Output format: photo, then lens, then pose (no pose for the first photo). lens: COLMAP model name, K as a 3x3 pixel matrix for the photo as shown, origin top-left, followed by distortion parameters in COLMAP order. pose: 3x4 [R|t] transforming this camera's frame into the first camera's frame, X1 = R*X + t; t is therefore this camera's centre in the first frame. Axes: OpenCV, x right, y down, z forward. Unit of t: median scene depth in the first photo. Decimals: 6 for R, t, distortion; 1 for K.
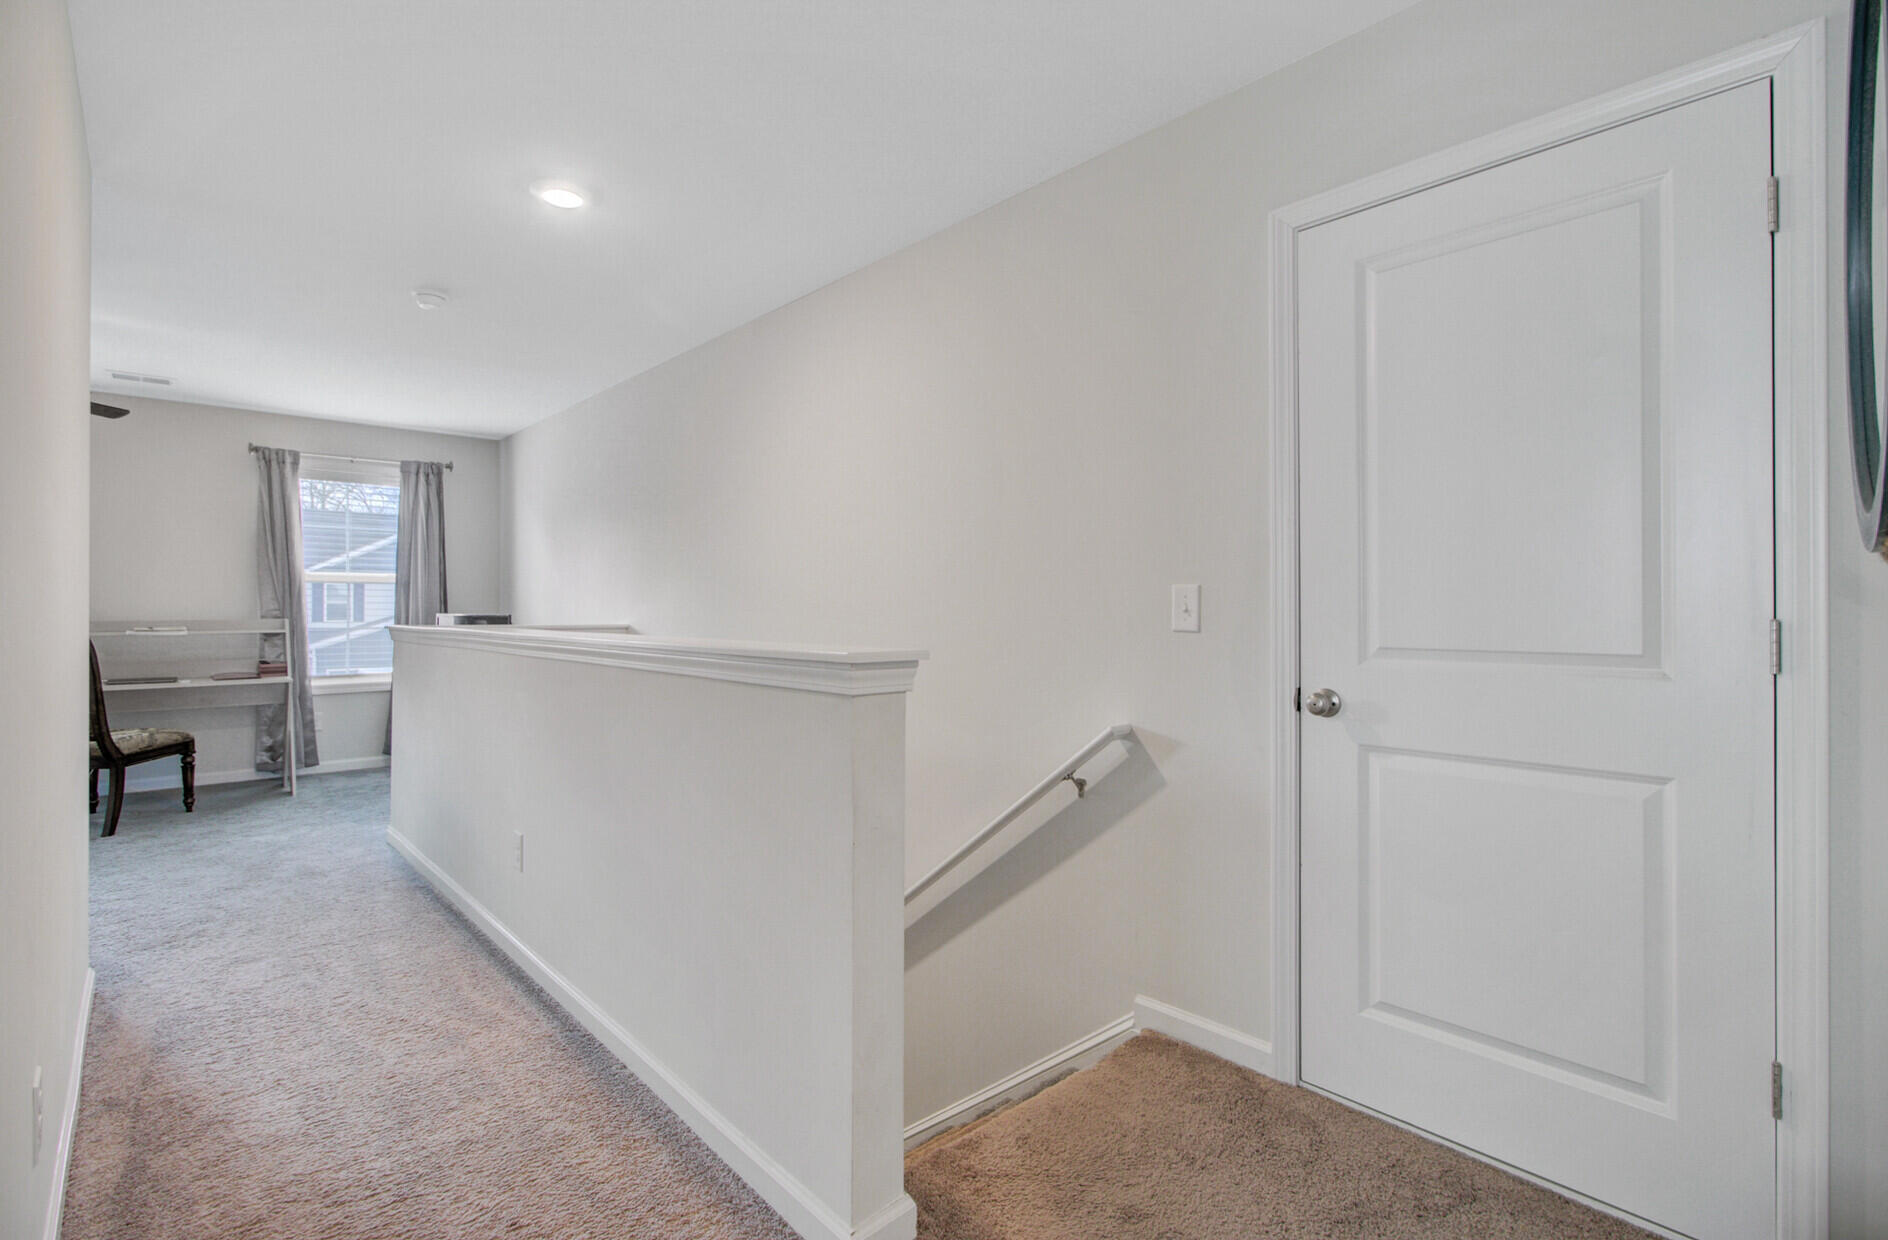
lens RADIAL K [[860.5, 0, 938.9], [0, 860.5, 610.3], [0, 0, 1]] dist [-0.002506, 0.000587]
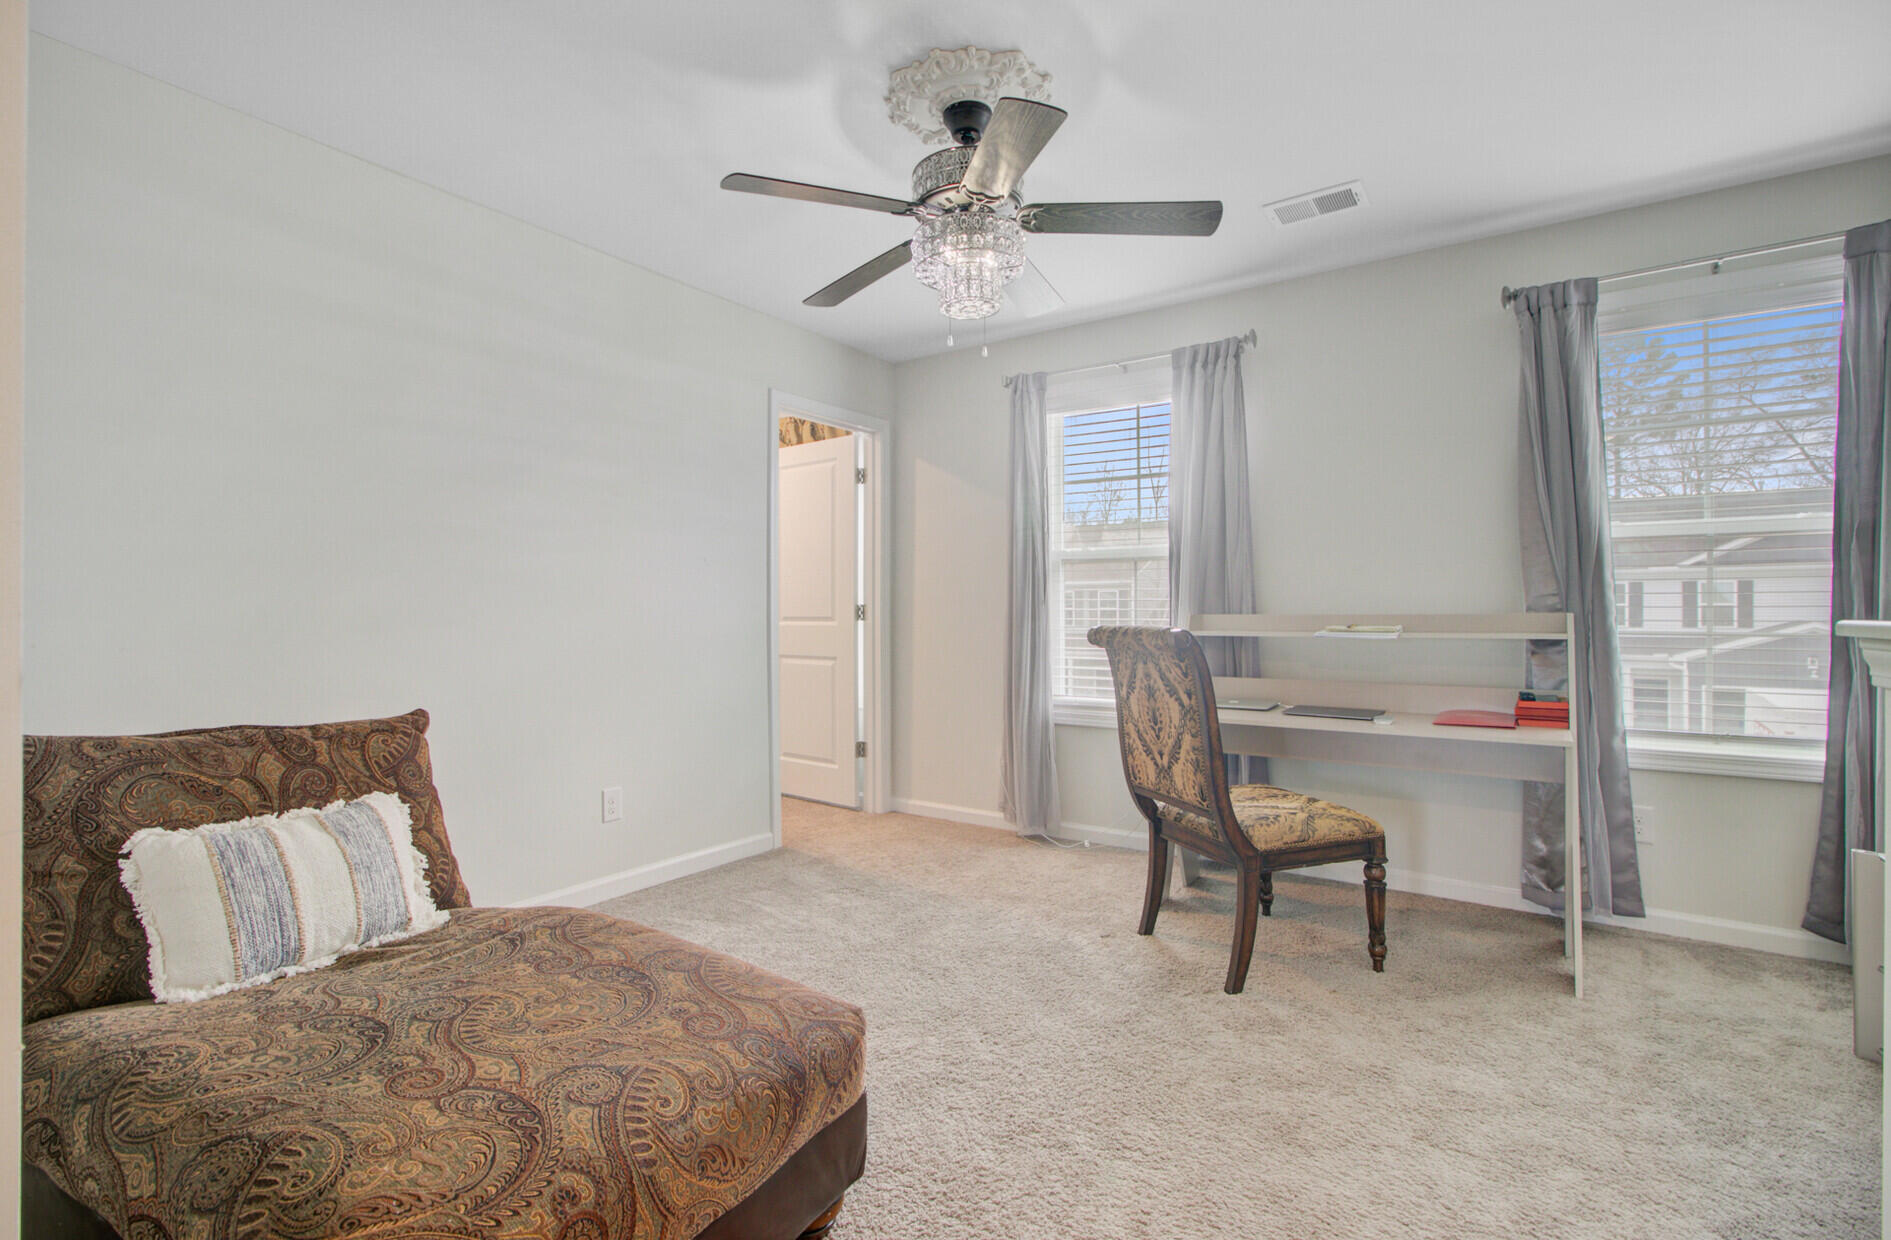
lens RADIAL K [[861.9, 0, 939.4], [0, 861.9, 604.4], [0, 0, 1]] dist [-0.002506, 0.000587]
pose [[0.221788, -0.011215, -0.975031, -0.349524], [-0.001323, 0.999929, -0.011802, 0.011481], [0.975094, 0.003908, 0.221757, 0.526569]]
